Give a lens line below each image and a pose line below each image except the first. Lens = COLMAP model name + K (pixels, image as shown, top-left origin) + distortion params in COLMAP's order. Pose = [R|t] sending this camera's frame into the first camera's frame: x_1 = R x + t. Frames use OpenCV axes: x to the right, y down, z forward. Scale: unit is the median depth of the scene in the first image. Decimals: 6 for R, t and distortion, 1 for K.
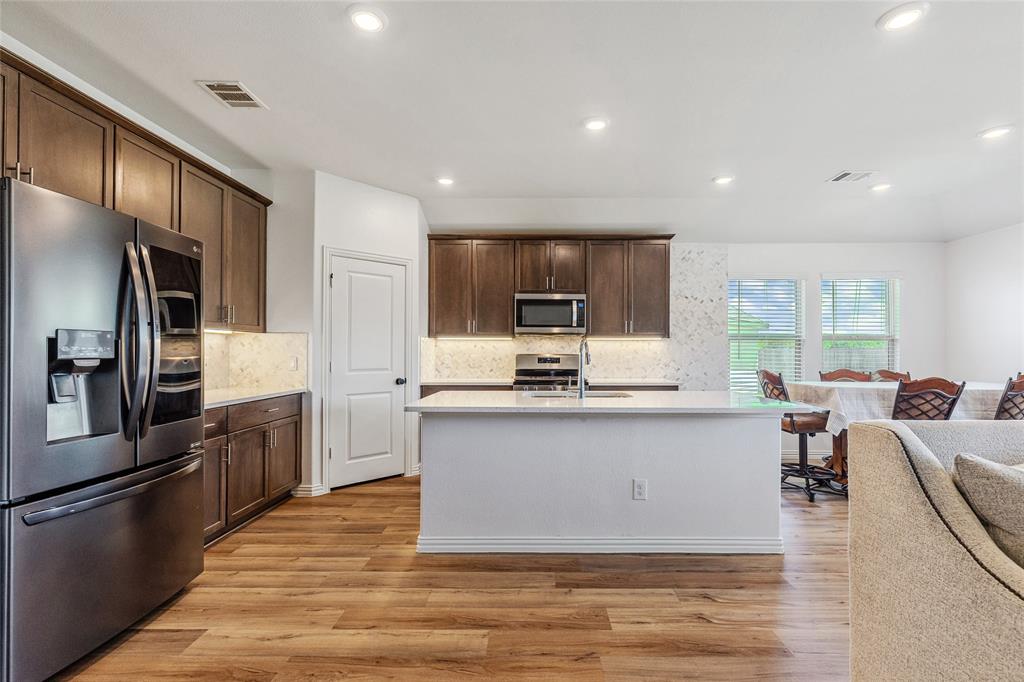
lens RADIAL K [[488.3, 0, 516.0], [0, 488.3, 346.9], [0, 0, 1]] dist [0.004647, 0.000535]
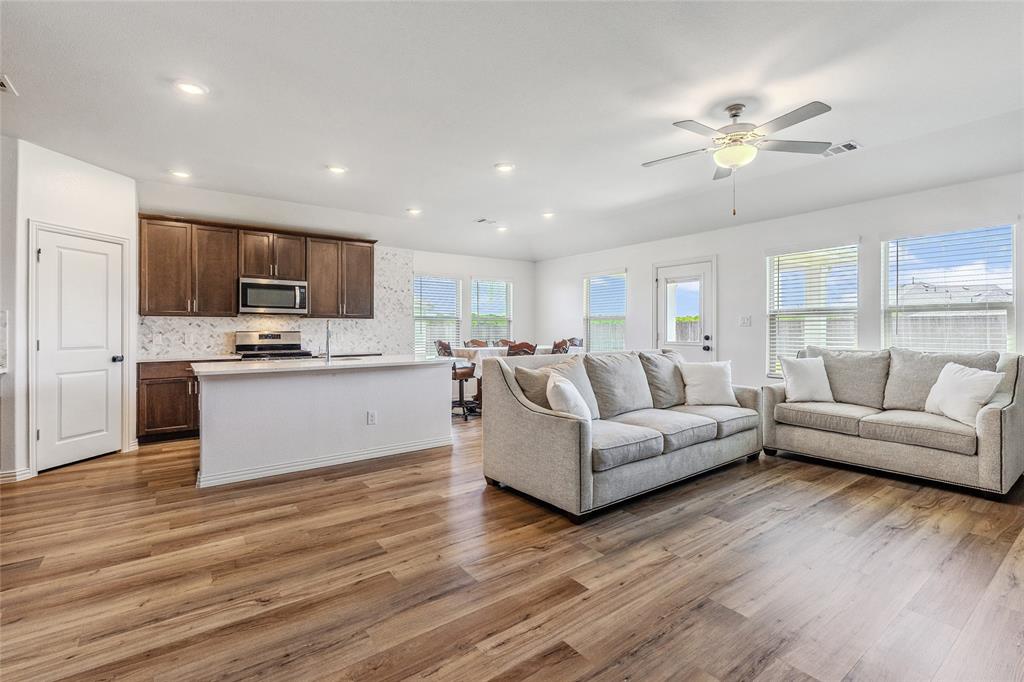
lens RADIAL K [[472.7, 0, 512.9], [0, 472.7, 328.0], [0, 0, 1]] dist [0.001697, 0.000174]
pose [[0.797651, -0.002445, 0.603114, -0.190348], [-0.001837, 0.999977, 0.006484, -0.001161], [-0.603116, -0.006280, 0.797629, -0.300599]]
